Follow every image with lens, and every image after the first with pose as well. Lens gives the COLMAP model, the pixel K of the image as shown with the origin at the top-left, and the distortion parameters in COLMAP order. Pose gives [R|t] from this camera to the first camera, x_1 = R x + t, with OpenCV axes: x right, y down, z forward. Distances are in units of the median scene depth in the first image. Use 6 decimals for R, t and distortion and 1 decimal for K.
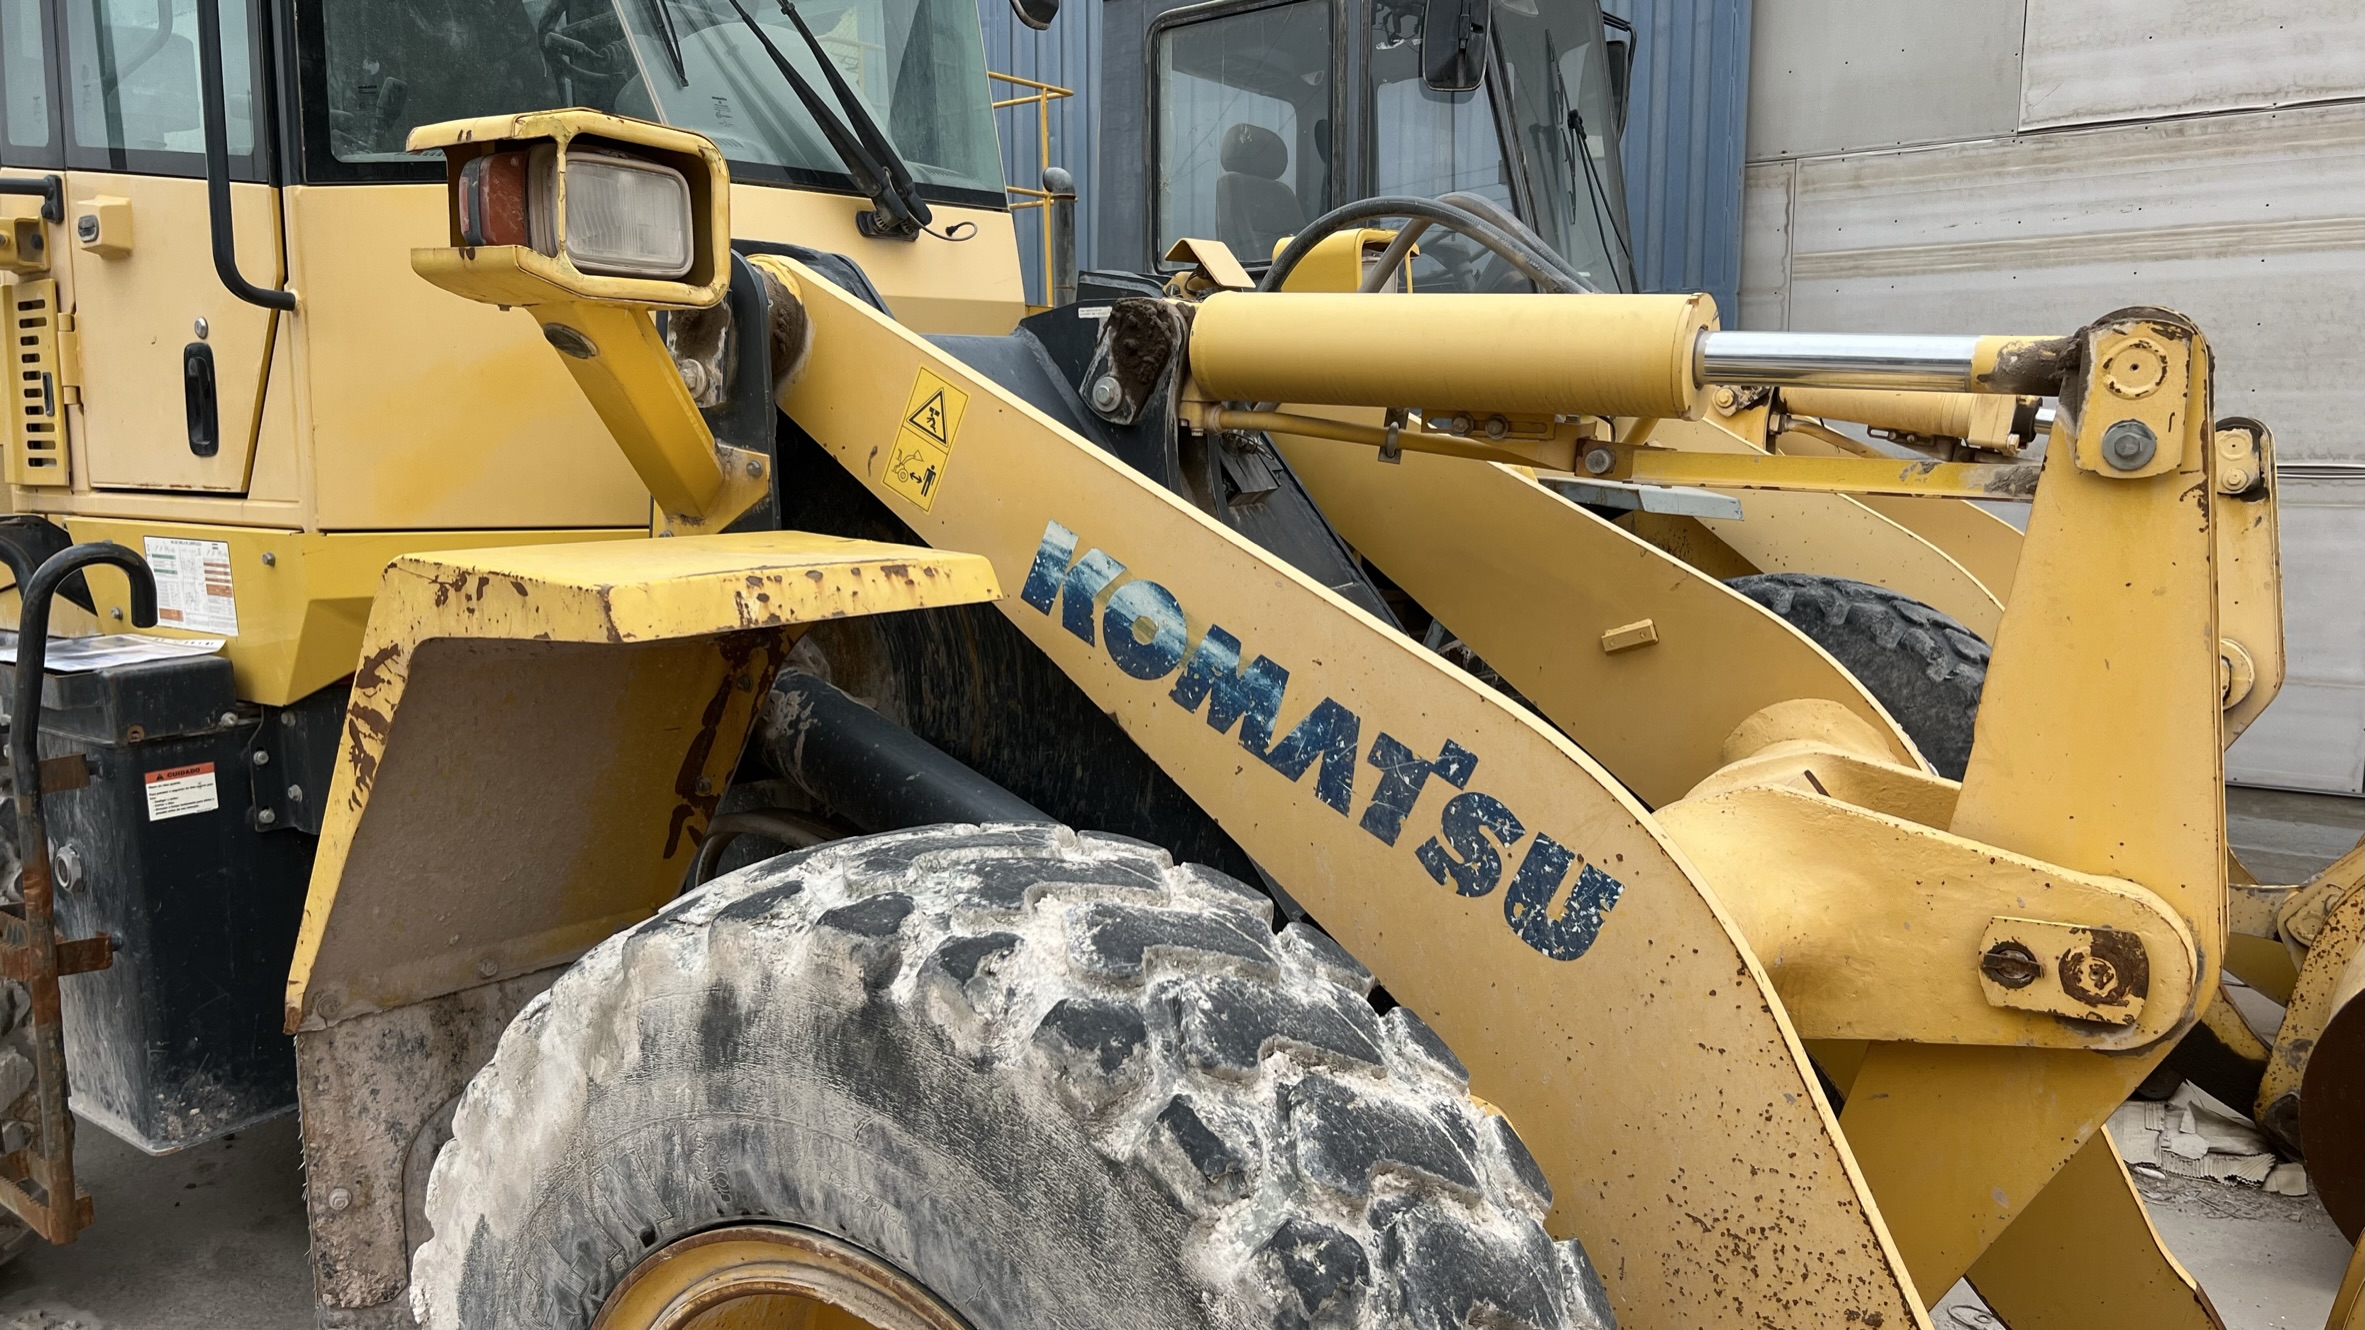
lens RADIAL K [[1781.1, 0, 1182.5], [0, 1781.1, 665.0], [0, 0, 1]] dist [0.040949, -0.036257]
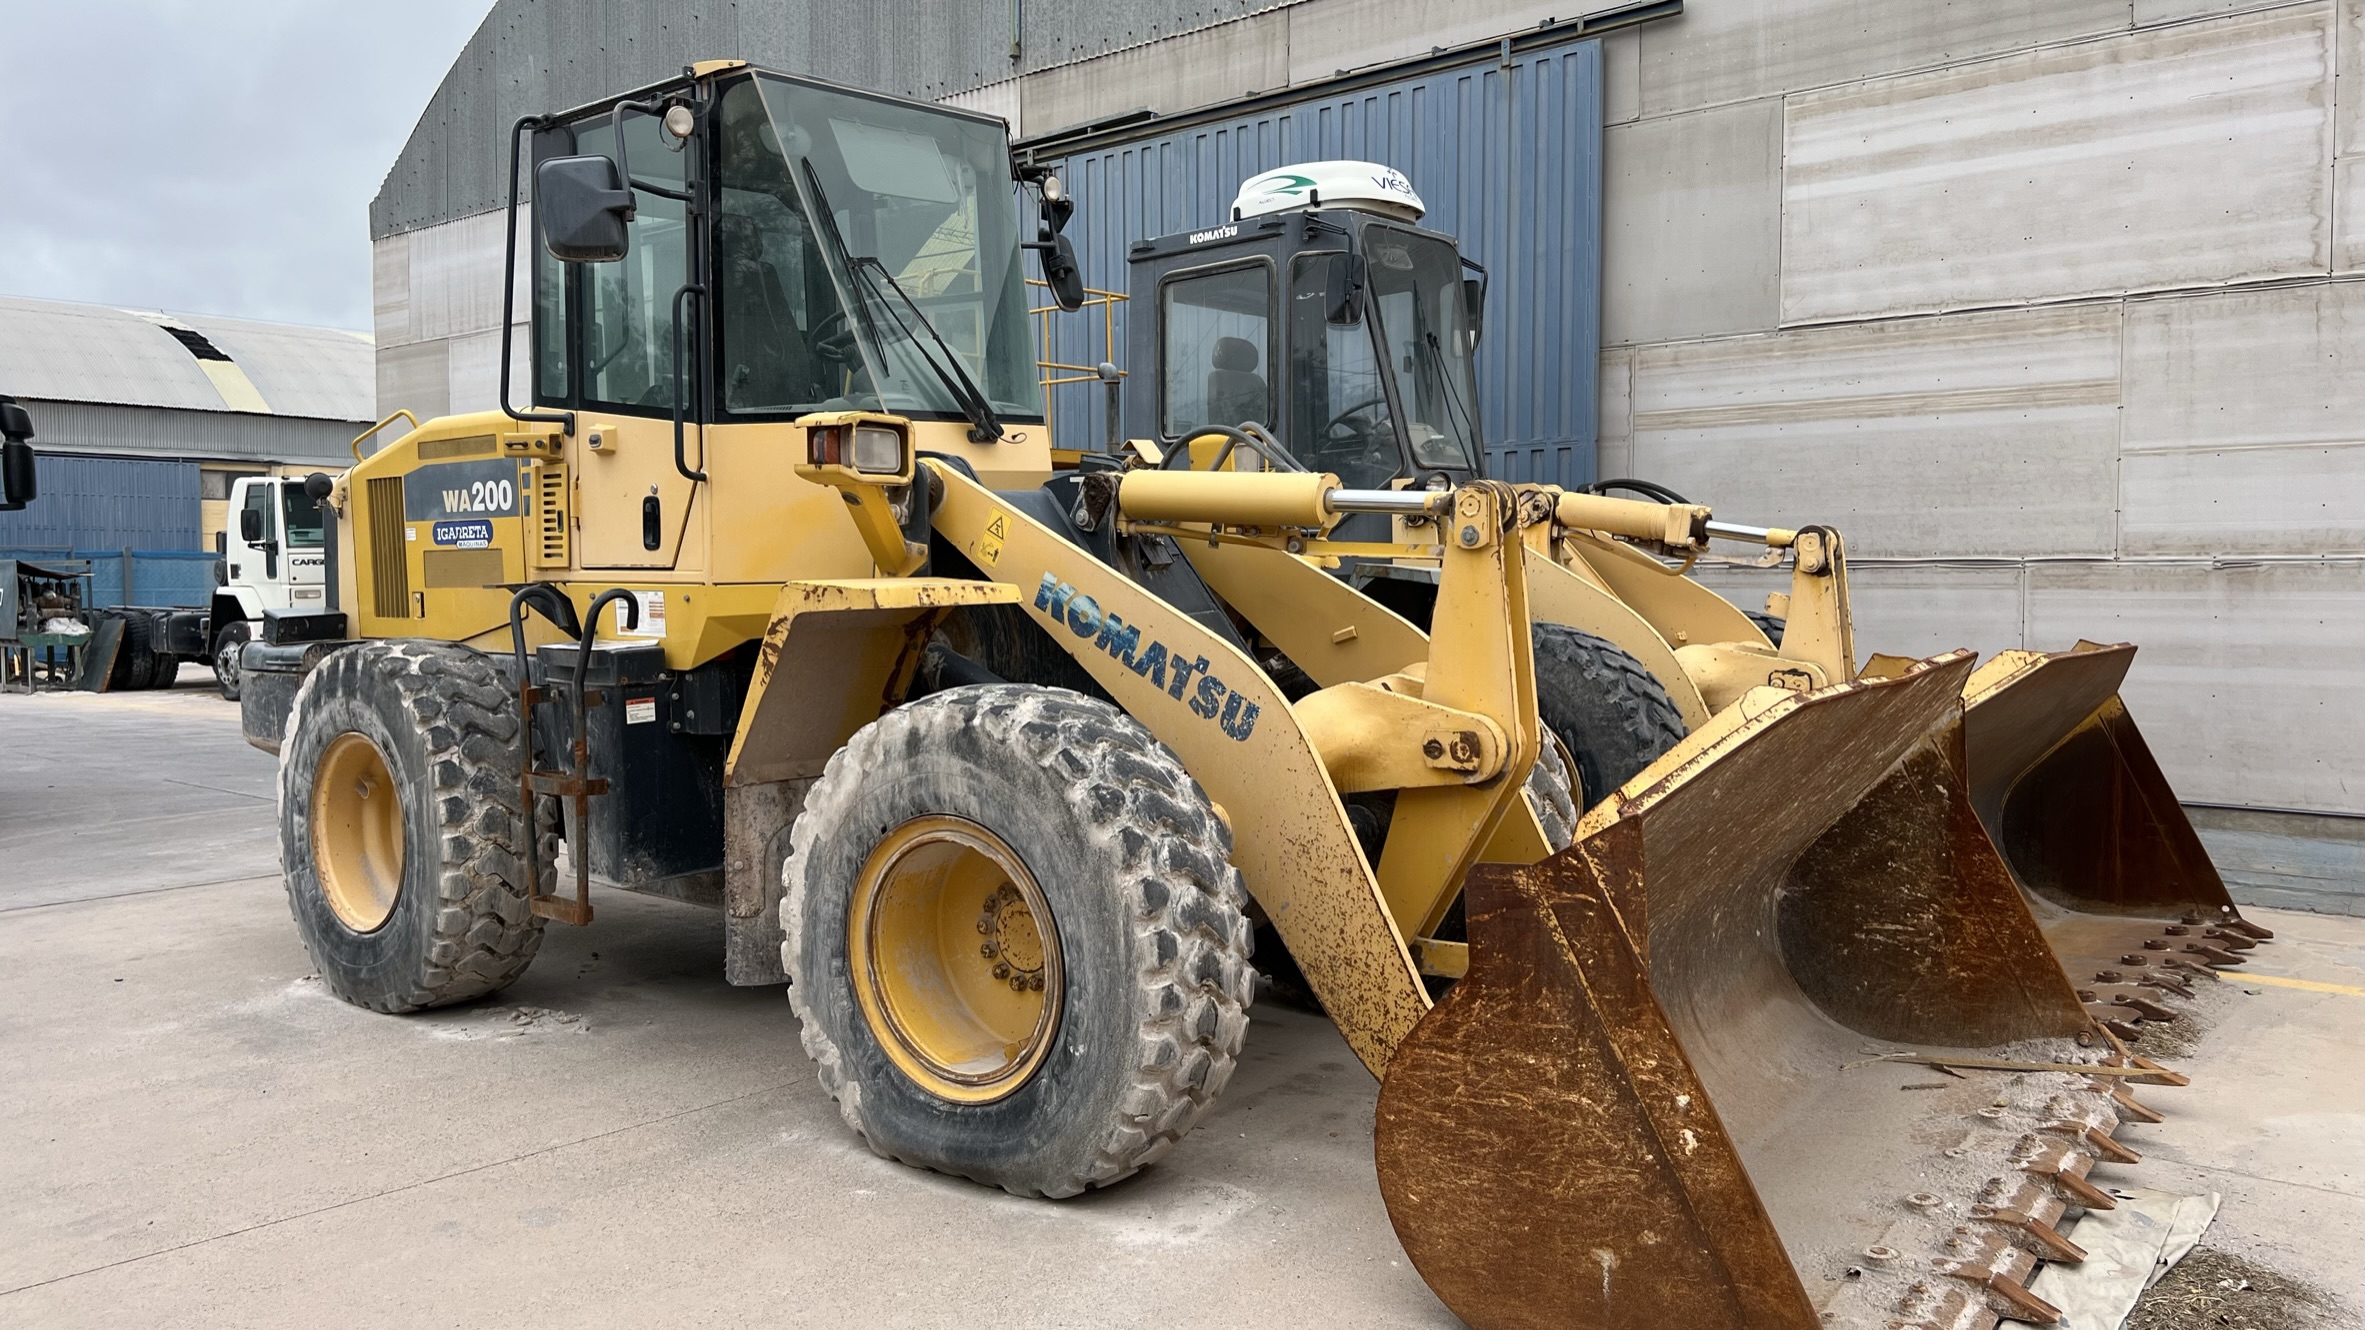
lens RADIAL K [[1820.4, 0, 1172.2], [0, 1820.4, 644.6], [0, 0, 1]] dist [0.160694, -0.368395]
pose [[0.997479, -0.002389, -0.070922, 0.253916], [-0.003231, 0.996868, -0.079018, 0.198376], [0.070888, 0.079048, 0.994347, -1.327829]]
